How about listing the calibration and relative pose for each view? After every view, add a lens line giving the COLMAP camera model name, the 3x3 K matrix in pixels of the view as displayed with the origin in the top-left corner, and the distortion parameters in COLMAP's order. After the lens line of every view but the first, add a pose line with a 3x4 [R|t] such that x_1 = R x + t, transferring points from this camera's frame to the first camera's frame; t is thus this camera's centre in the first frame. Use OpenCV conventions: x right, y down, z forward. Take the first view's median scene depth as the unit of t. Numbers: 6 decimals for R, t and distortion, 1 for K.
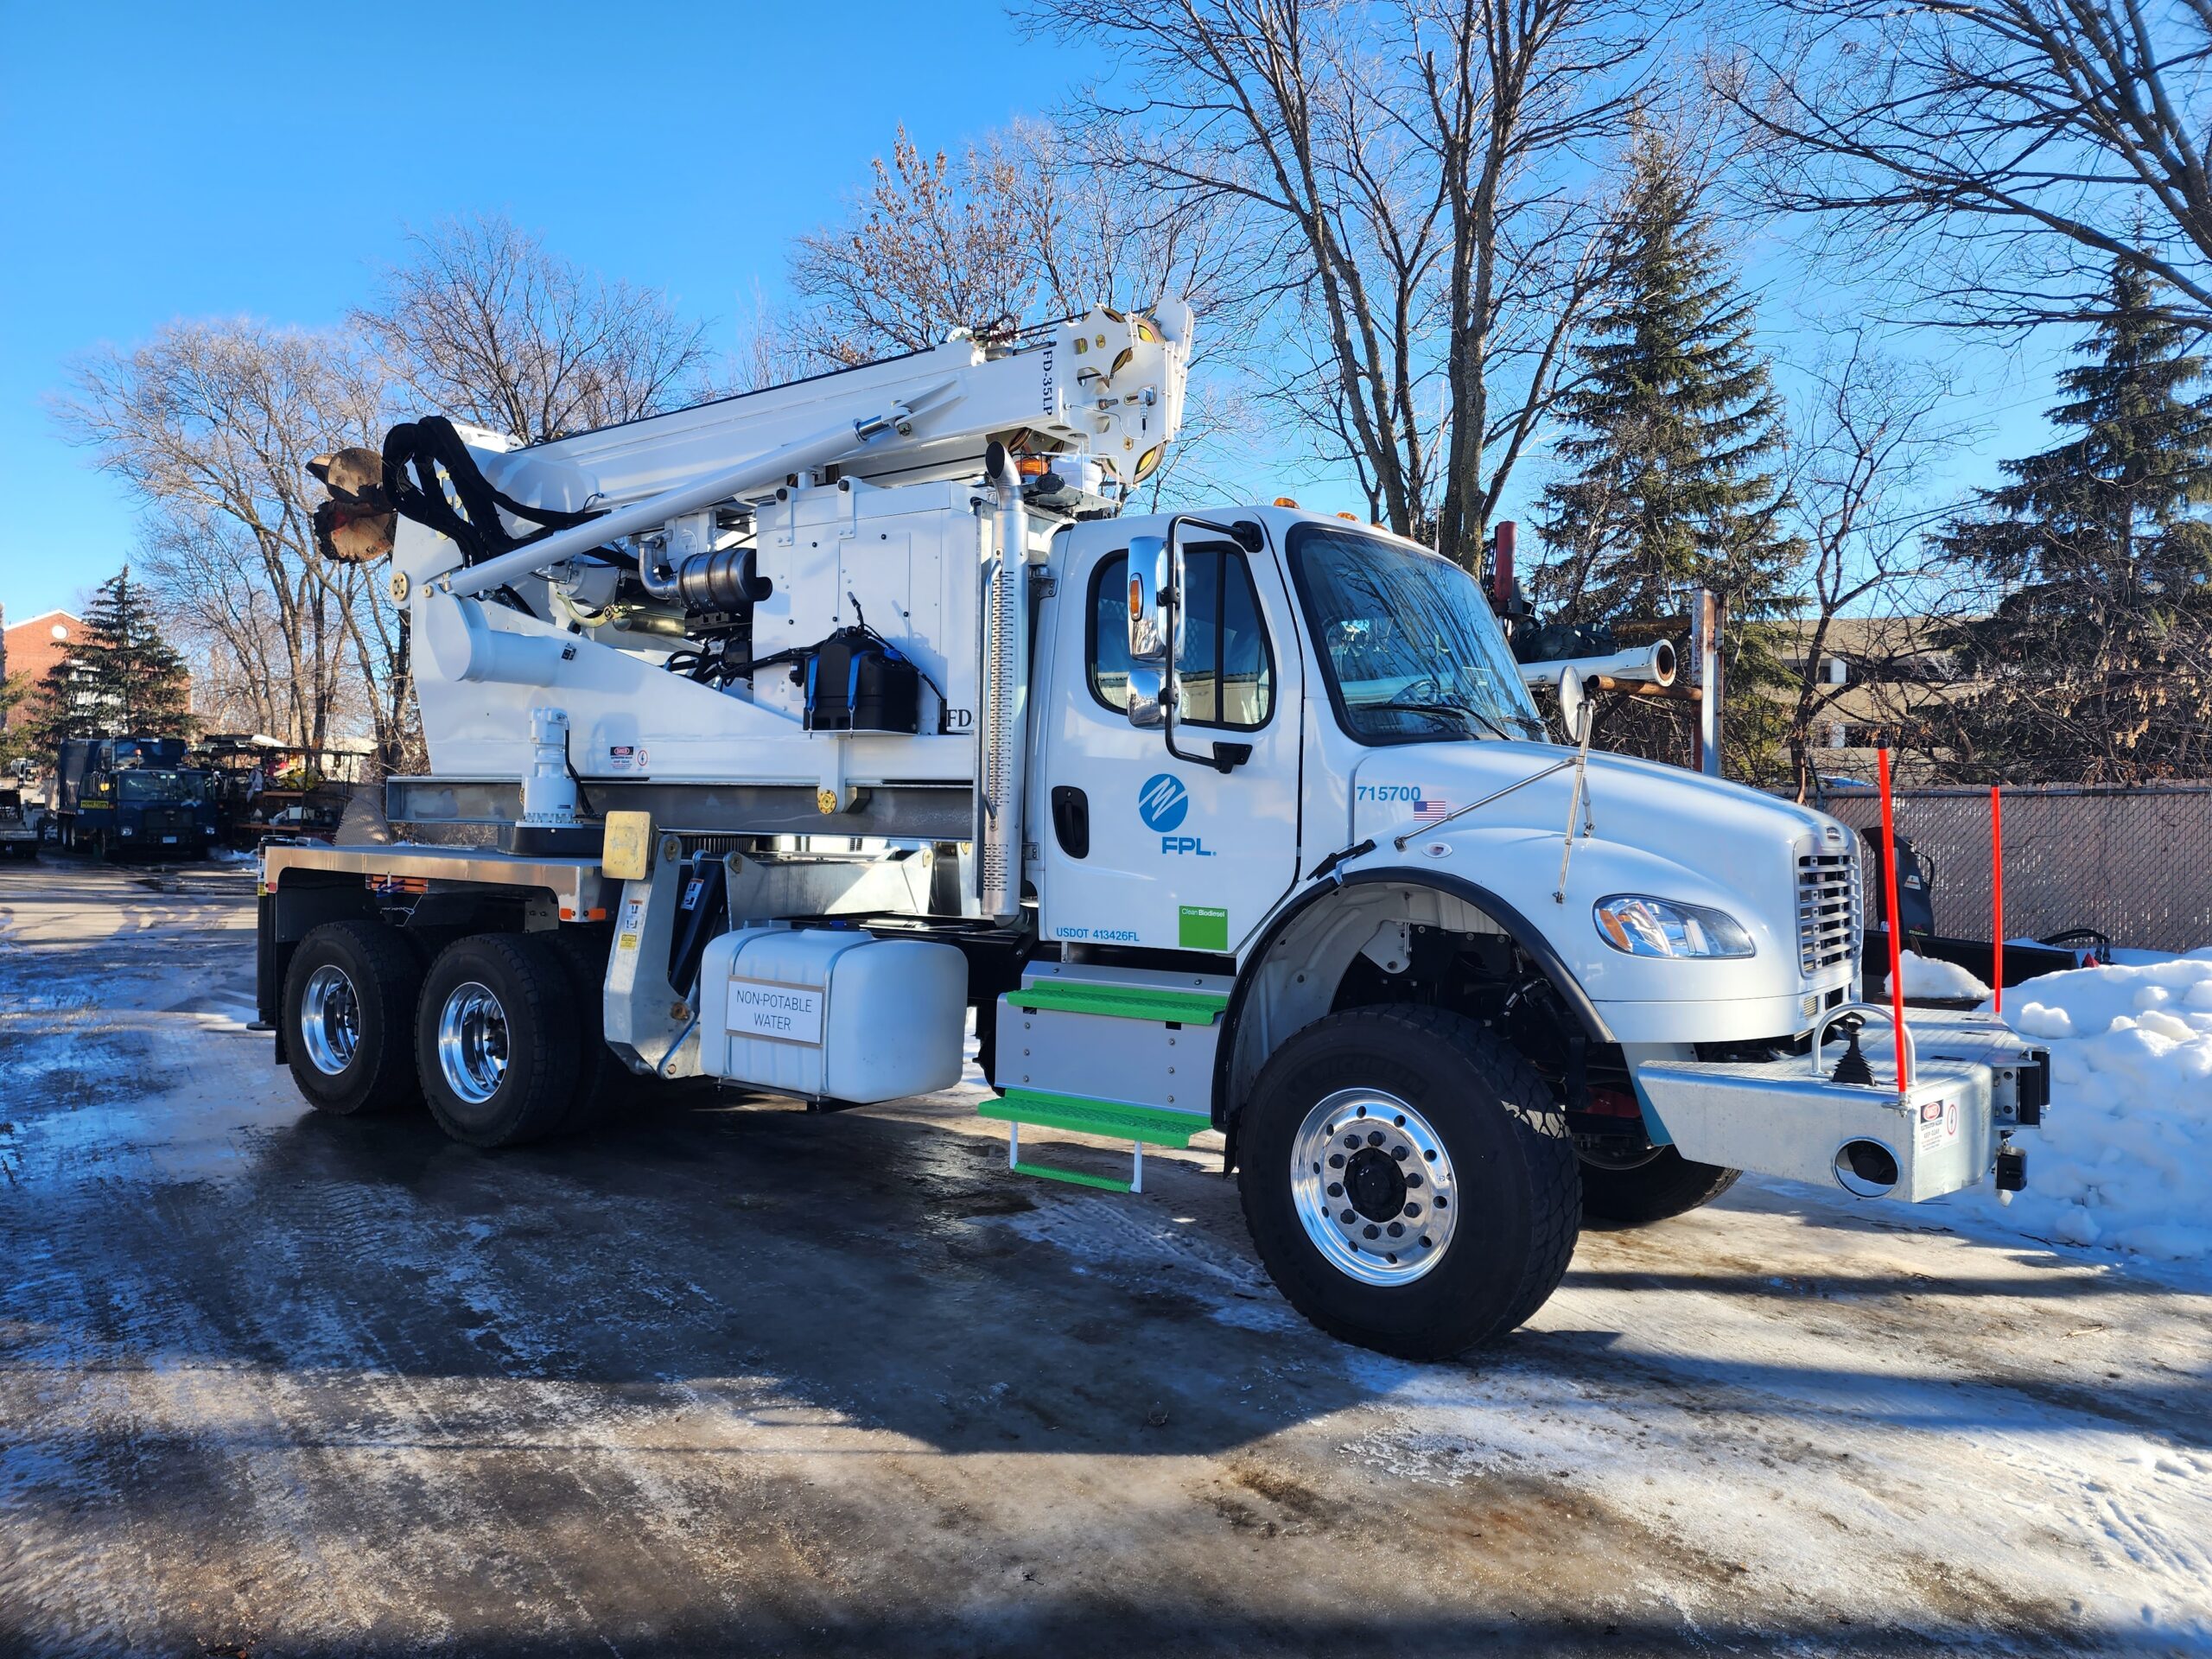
lens RADIAL K [[1498.7, 0, 1089.8], [0, 1498.7, 846.4], [0, 0, 1]] dist [0.078352, -0.067892]
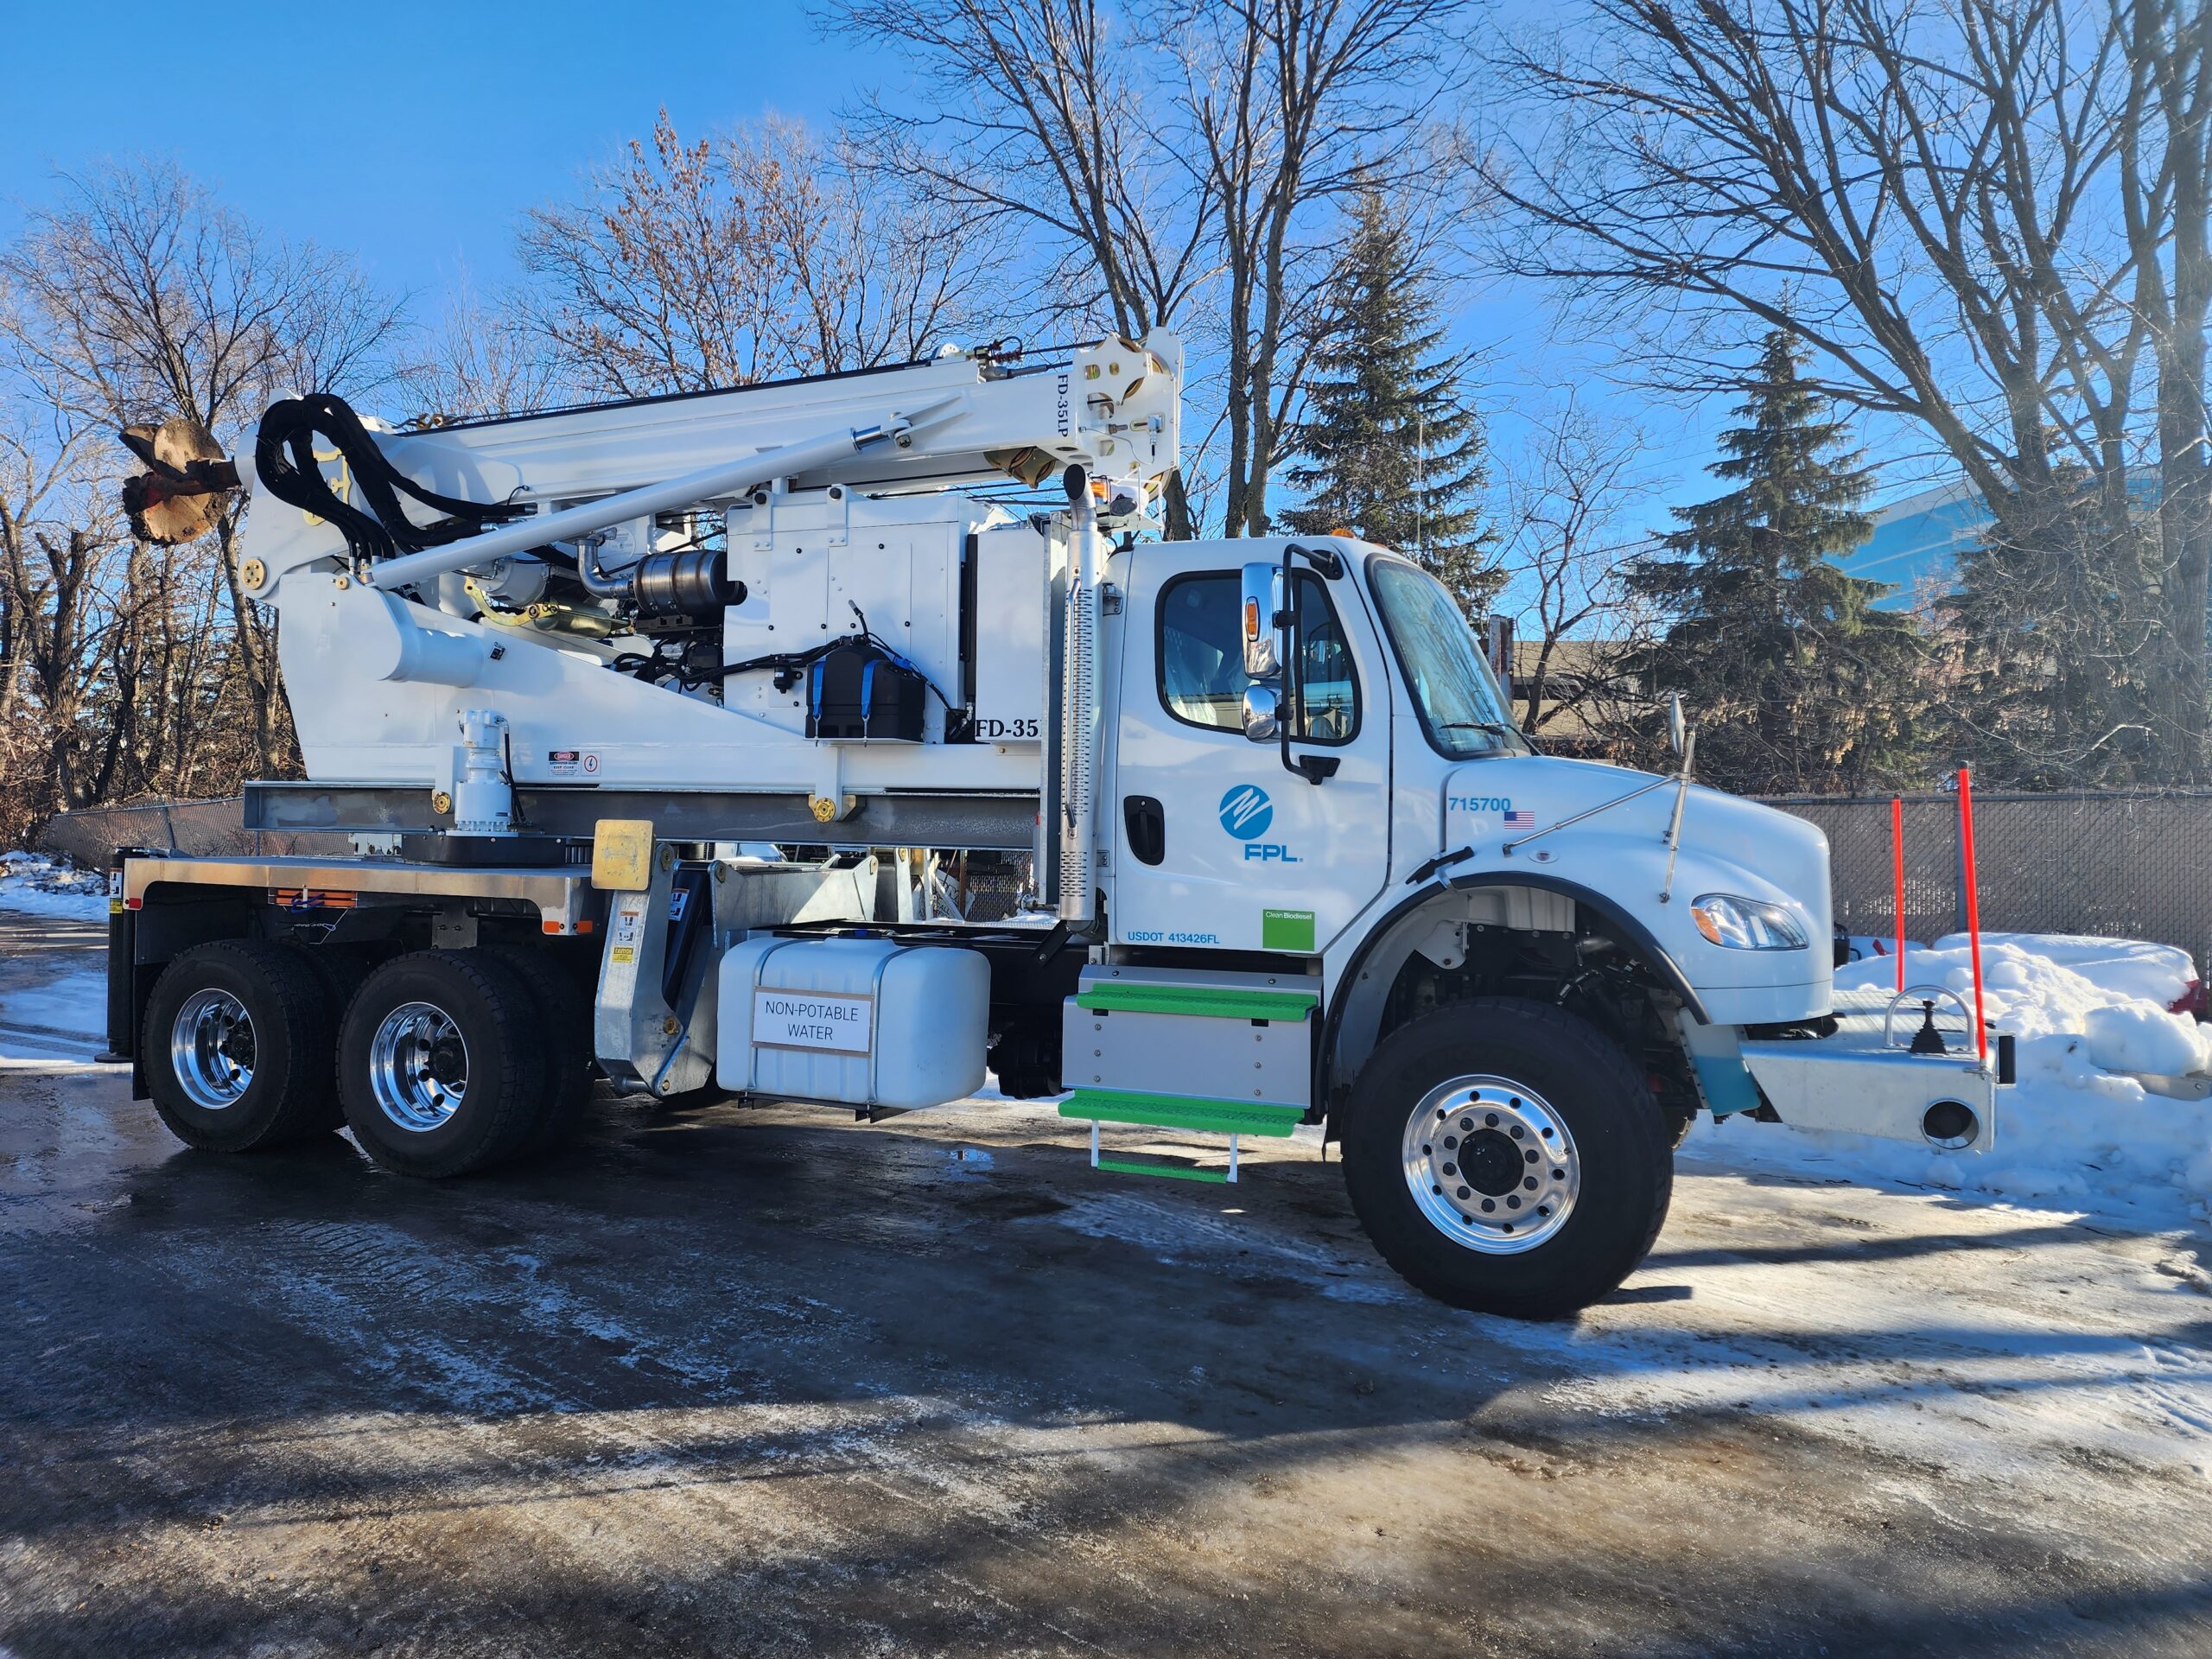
lens RADIAL K [[1497.7, 0, 1107.8], [0, 1497.7, 827.8], [0, 0, 1]] dist [0.078213, -0.067978]
pose [[0.977101, -0.001637, 0.212768, -0.202939], [0.004926, 0.999876, -0.014928, -0.002082], [-0.212717, 0.015635, 0.976989, -0.009645]]
